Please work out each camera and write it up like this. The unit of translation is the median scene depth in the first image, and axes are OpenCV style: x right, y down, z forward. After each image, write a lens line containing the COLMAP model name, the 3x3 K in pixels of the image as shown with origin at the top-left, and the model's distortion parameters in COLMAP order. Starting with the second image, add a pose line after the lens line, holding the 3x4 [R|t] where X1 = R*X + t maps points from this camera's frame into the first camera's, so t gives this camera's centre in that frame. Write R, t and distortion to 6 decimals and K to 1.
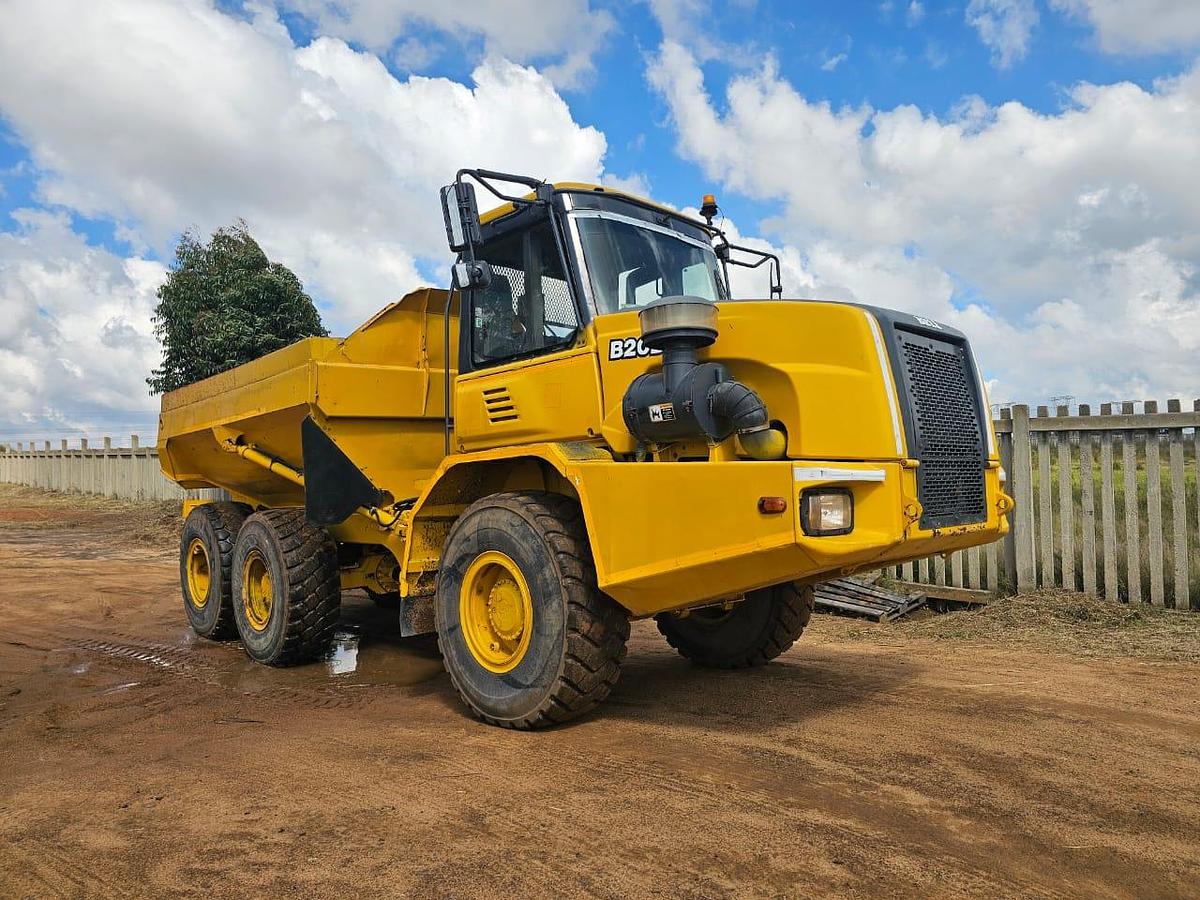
lens RADIAL K [[800.0, 0, 616.2], [0, 800.0, 442.9], [0, 0, 1]] dist [0.062872, -0.057843]
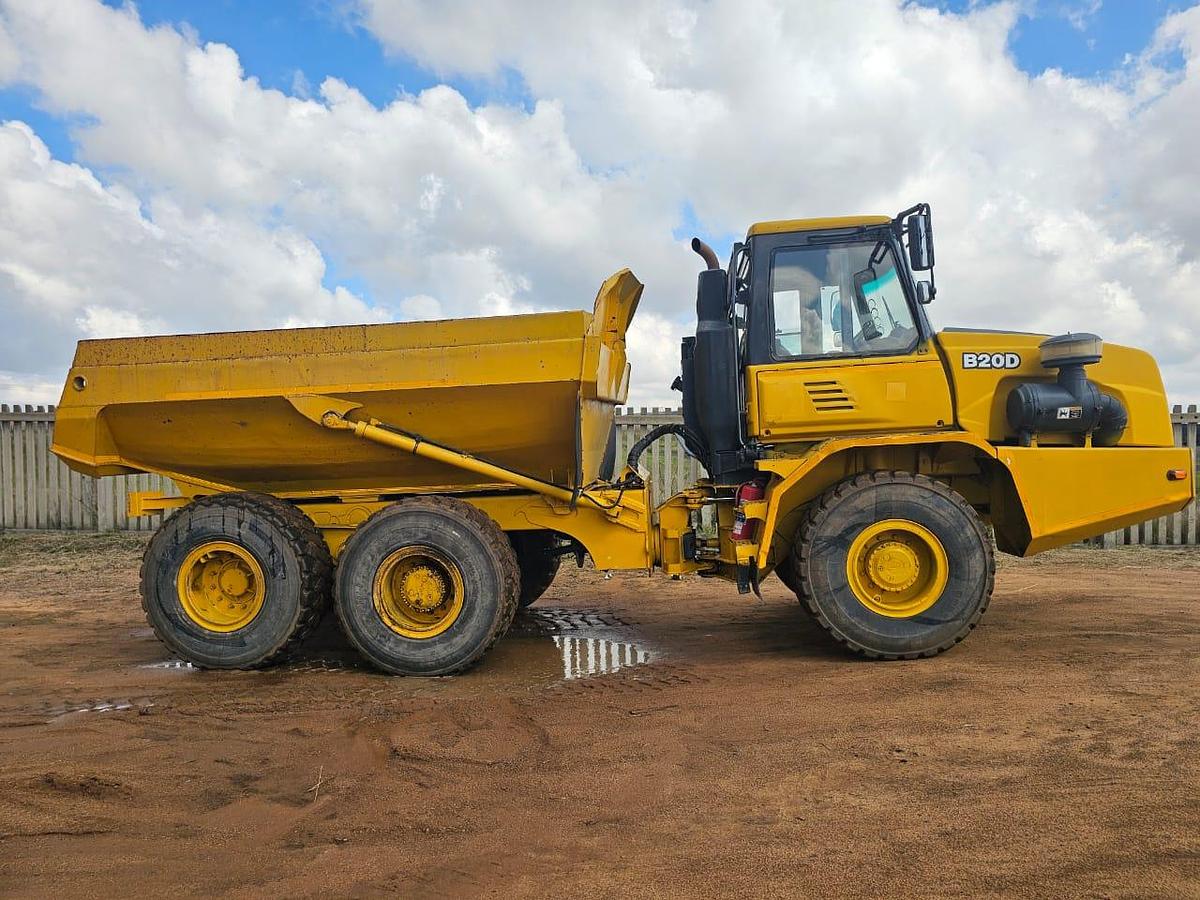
lens RADIAL K [[795.3, 0, 602.9], [0, 795.3, 456.9], [0, 0, 1]] dist [0.059090, -0.079669]
pose [[0.776313, -0.004969, 0.630328, -1.203609], [-0.023001, 0.999080, 0.036204, 0.006437], [-0.629928, -0.042604, 0.775484, 0.328198]]
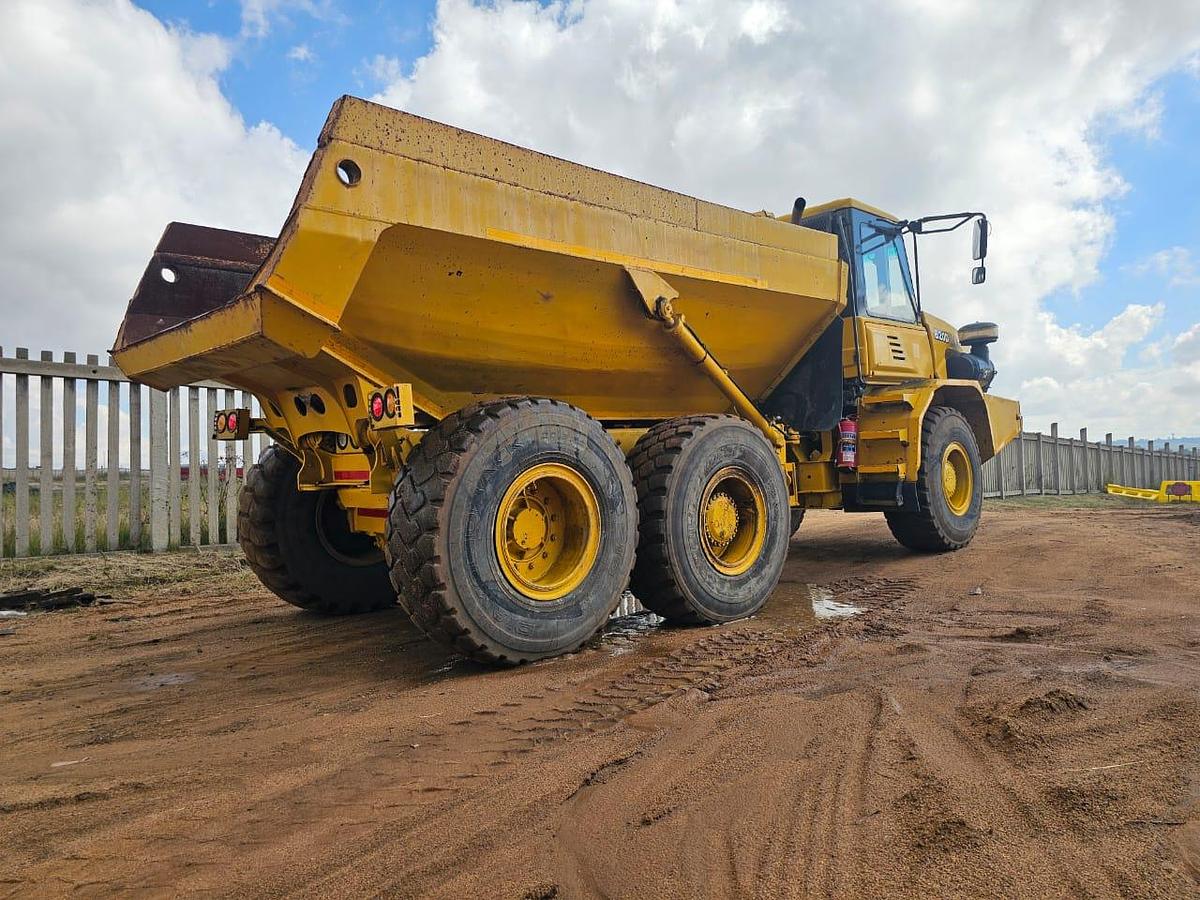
lens RADIAL K [[842.6, 0, 597.5], [0, 842.6, 445.5], [0, 0, 1]] dist [0.078051, -0.076458]
pose [[-0.009460, 0.057222, 0.998317, -1.775067], [-0.006589, 0.998336, -0.057285, 0.234187], [-0.999934, -0.007119, -0.009067, 1.657714]]
